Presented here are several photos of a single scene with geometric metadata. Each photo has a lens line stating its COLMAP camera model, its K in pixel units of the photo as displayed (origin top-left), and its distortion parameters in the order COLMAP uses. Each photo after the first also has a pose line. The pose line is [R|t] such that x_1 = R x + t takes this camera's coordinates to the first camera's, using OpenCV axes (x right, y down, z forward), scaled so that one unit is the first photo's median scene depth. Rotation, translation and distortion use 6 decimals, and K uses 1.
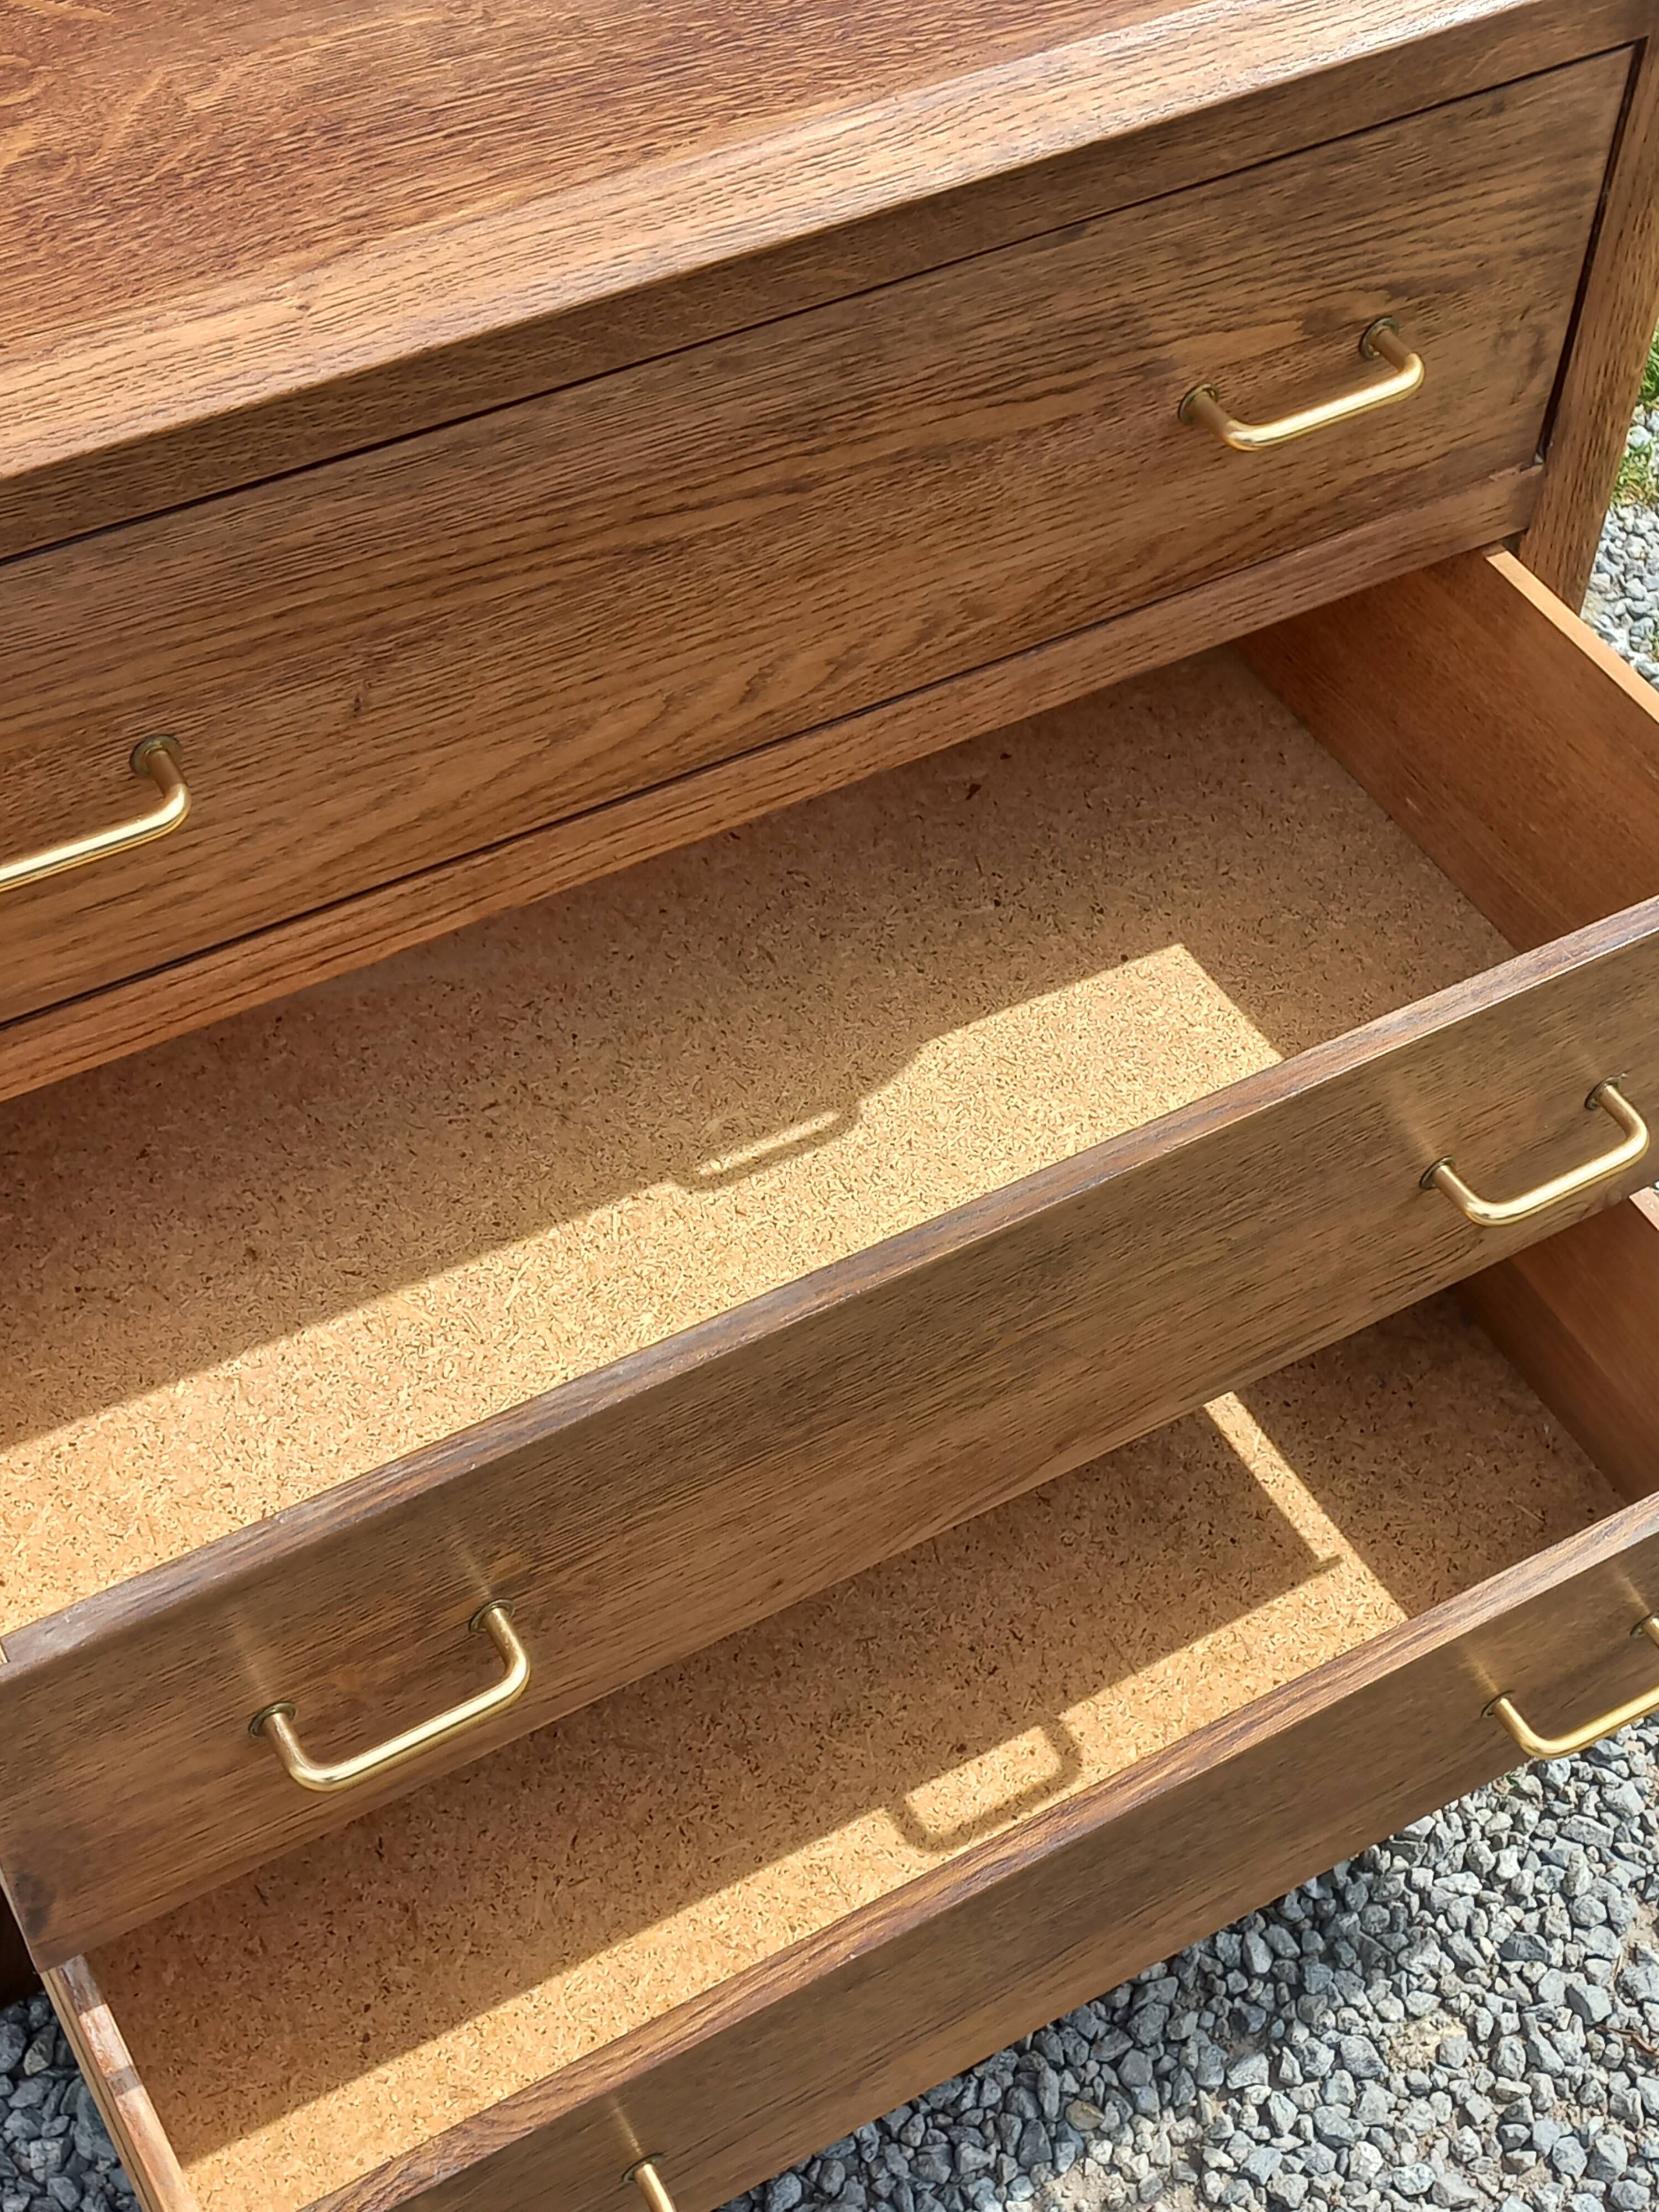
lens RADIAL K [[3206.2, 0, 828.8], [0, 3206.2, 1067.5], [0, 0, 1]] dist [0.079351, 0.000000]
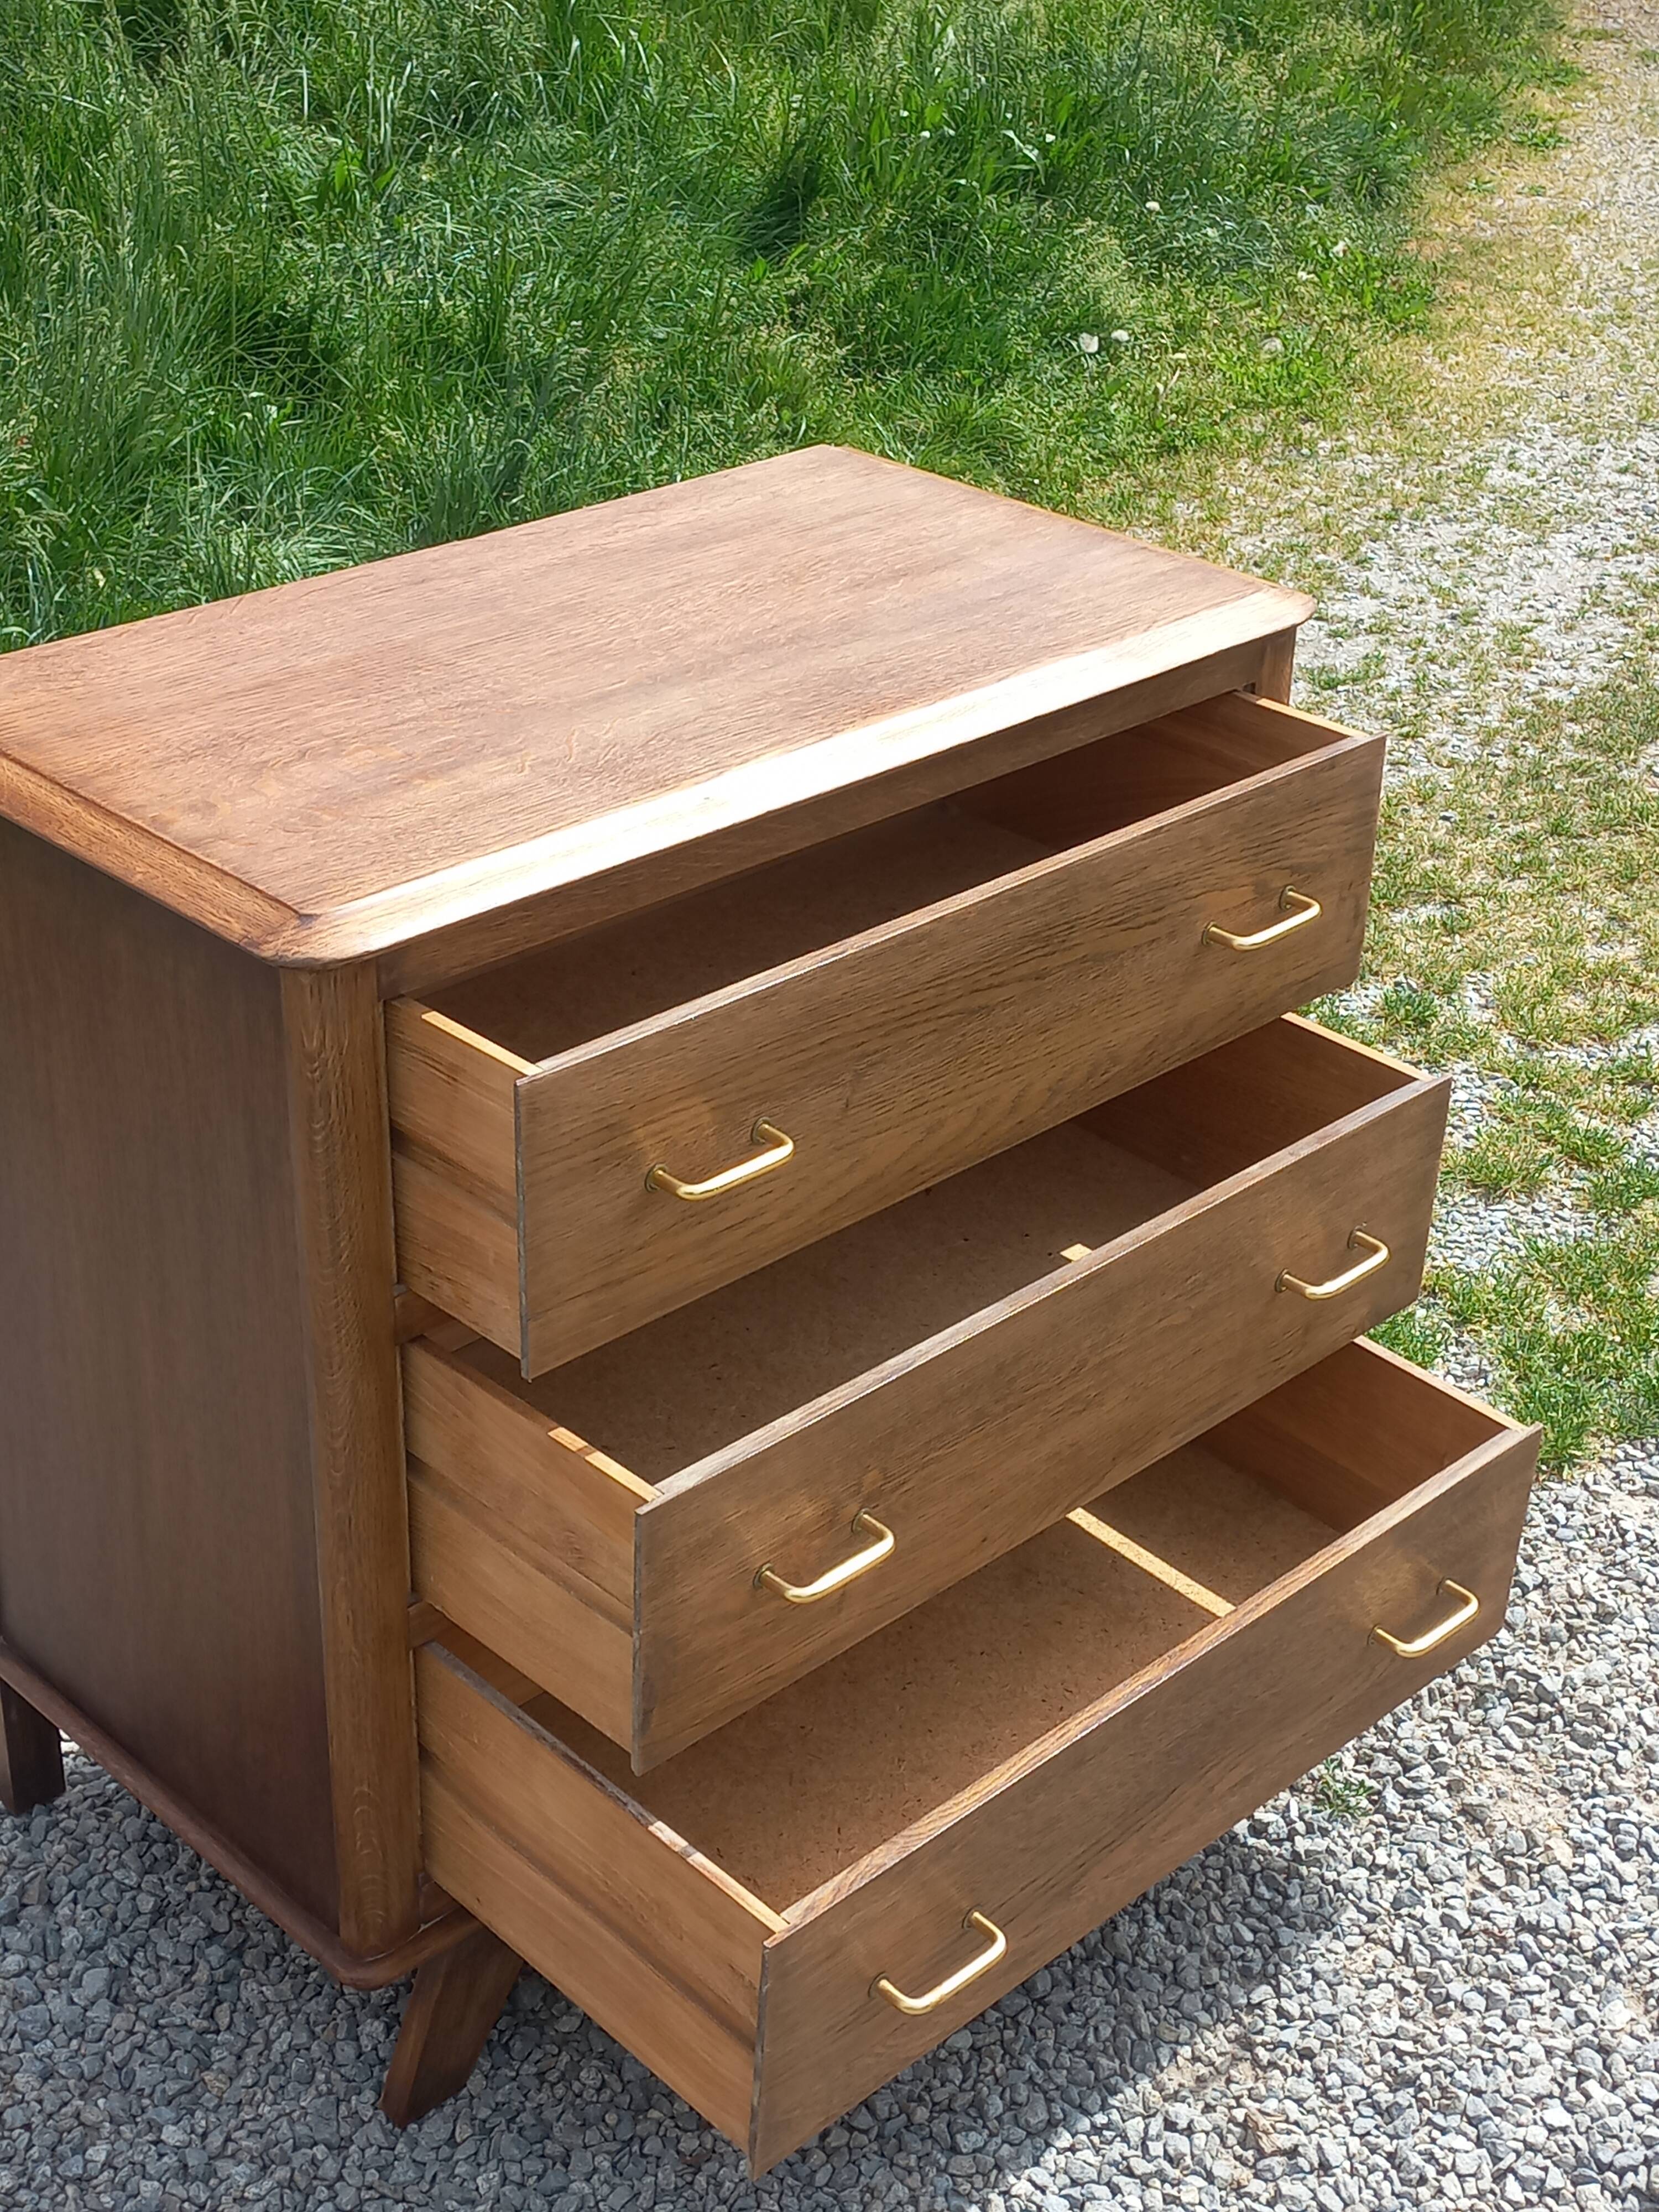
lens RADIAL K [[3206.2, 0, 848.6], [0, 3206.2, 1051.3], [0, 0, 1]] dist [0.079351, 0.000000]
pose [[0.966006, -0.113715, 0.232167, -0.462106], [0.189237, 0.922893, -0.335347, 0.491372], [-0.176132, 0.367882, 0.913039, -0.642908]]
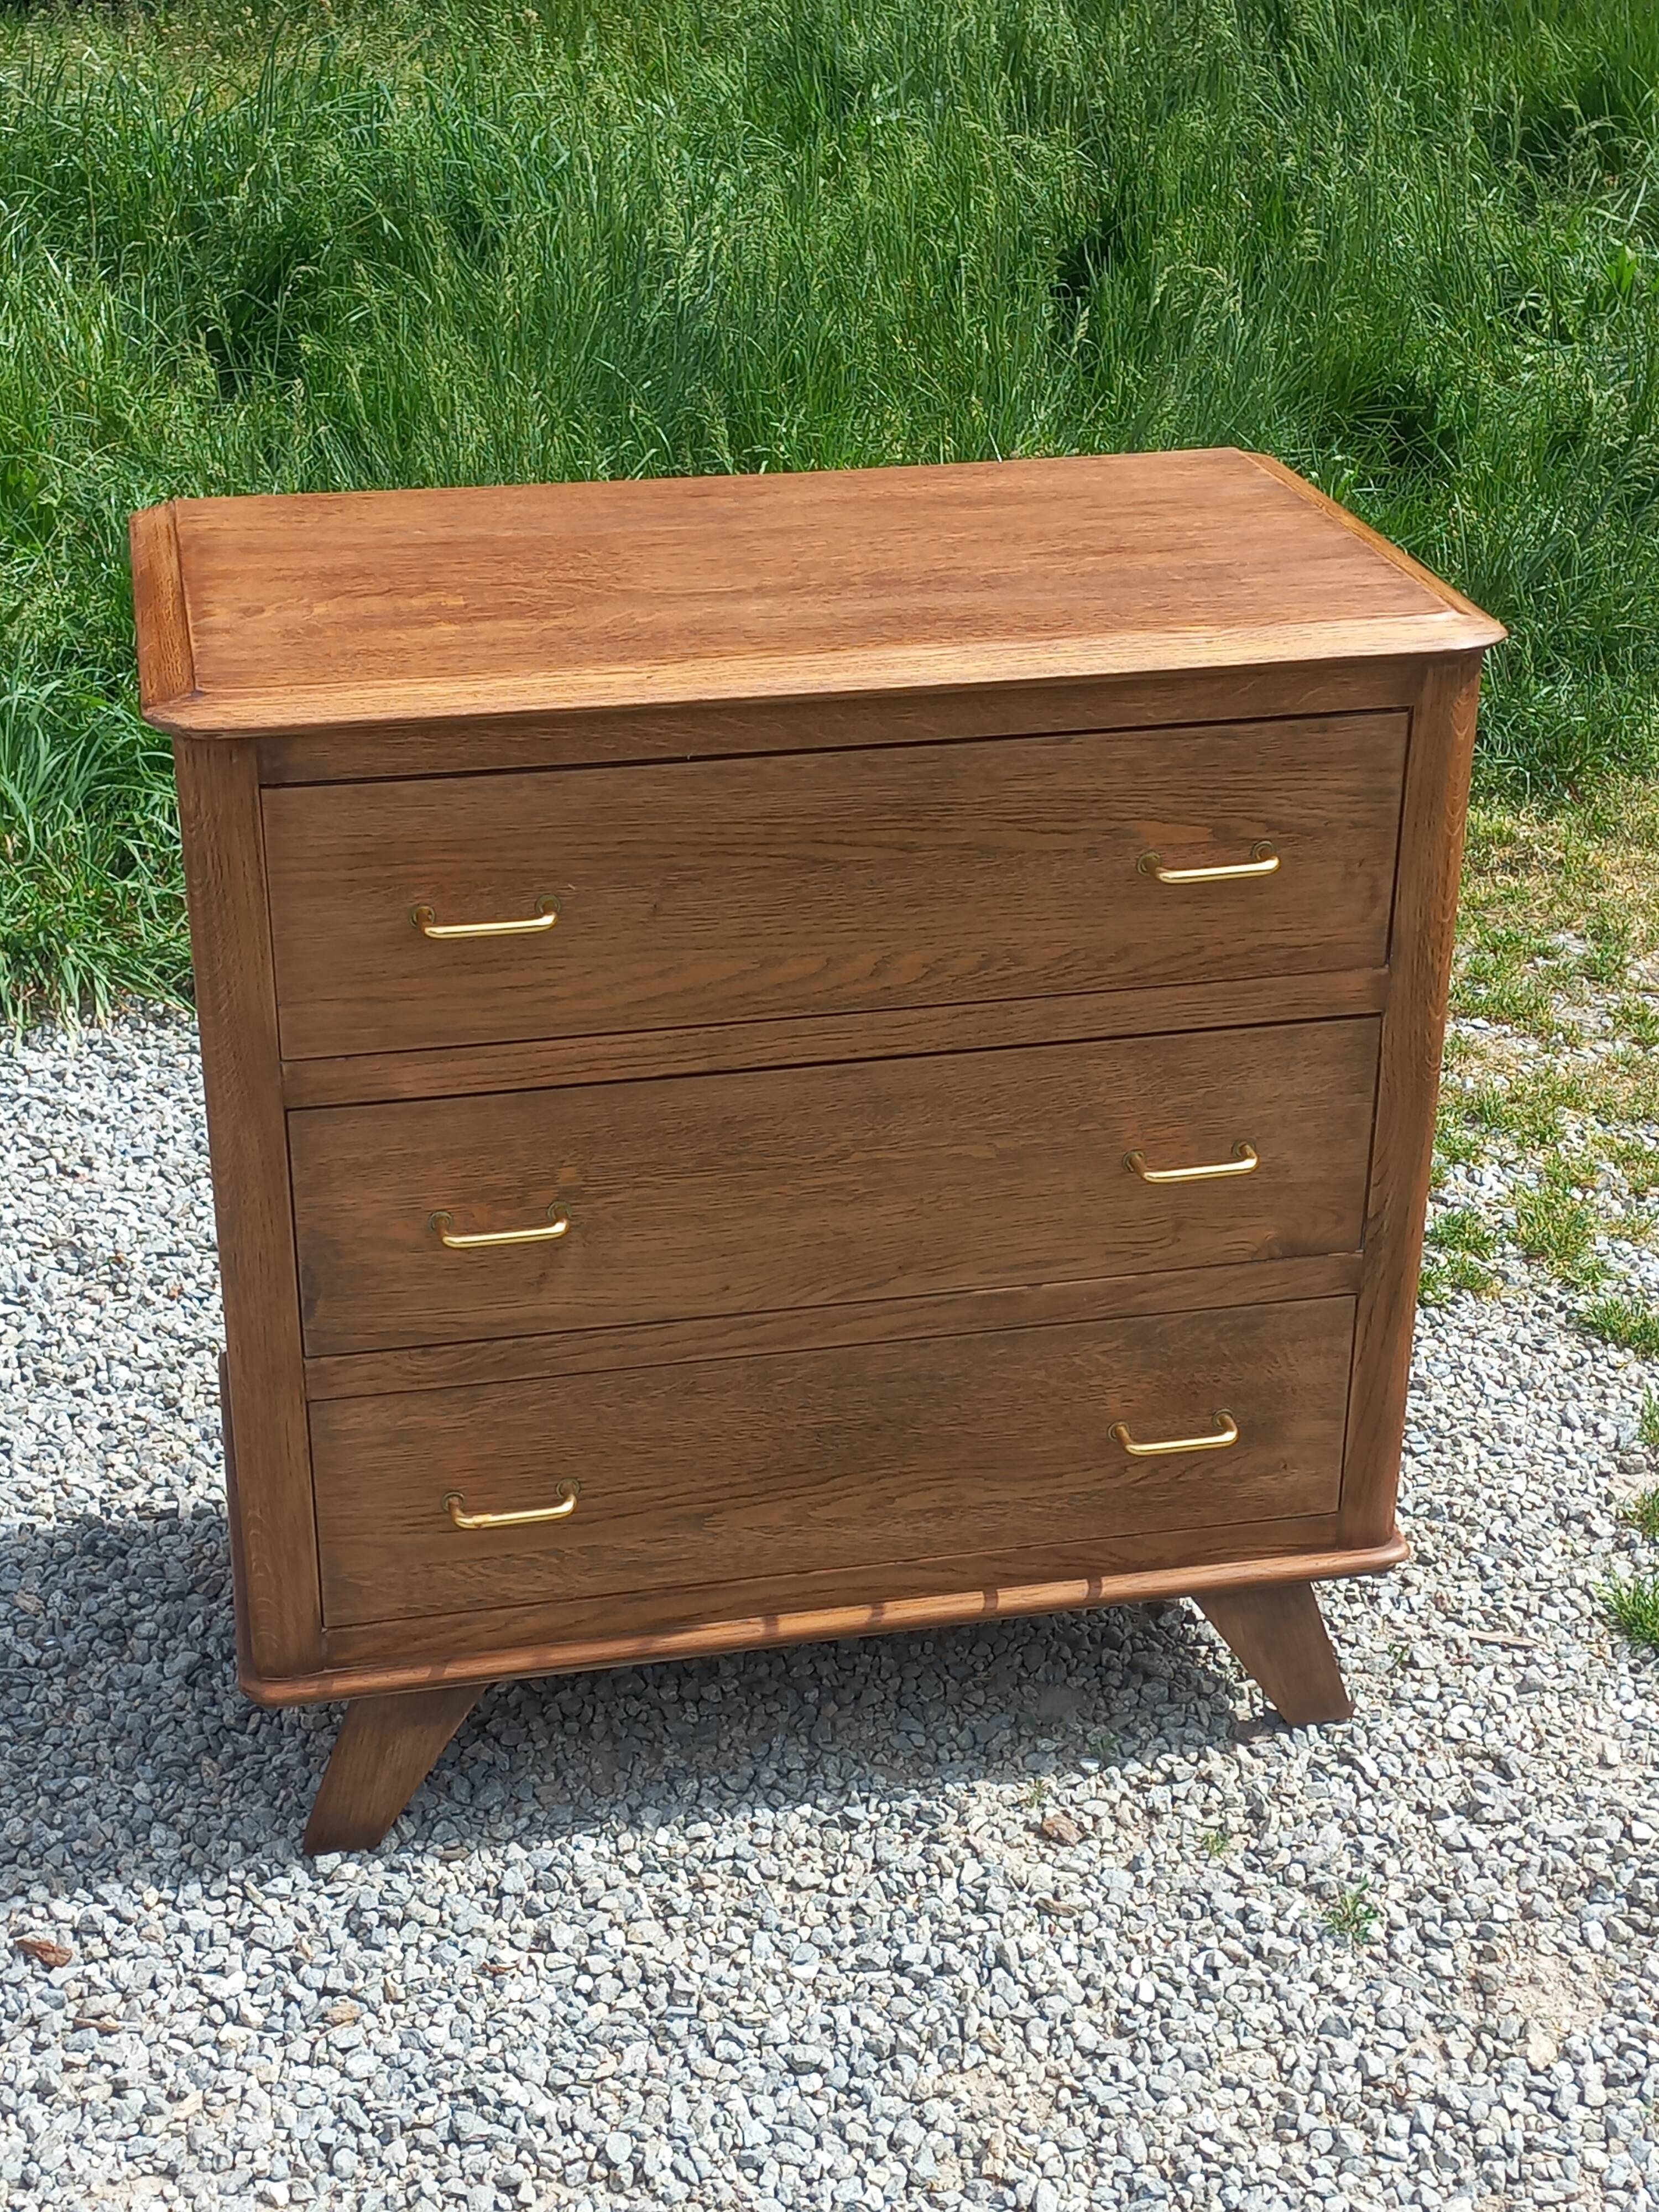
lens RADIAL K [[3206.2, 0, 835.2], [0, 3206.2, 1051.9], [0, 0, 1]] dist [0.079351, 0.000000]
pose [[0.957006, 0.112697, -0.267281, 0.452561], [-0.210980, 0.902796, -0.374762, 0.623769], [0.199066, 0.415040, 0.887758, -0.621477]]
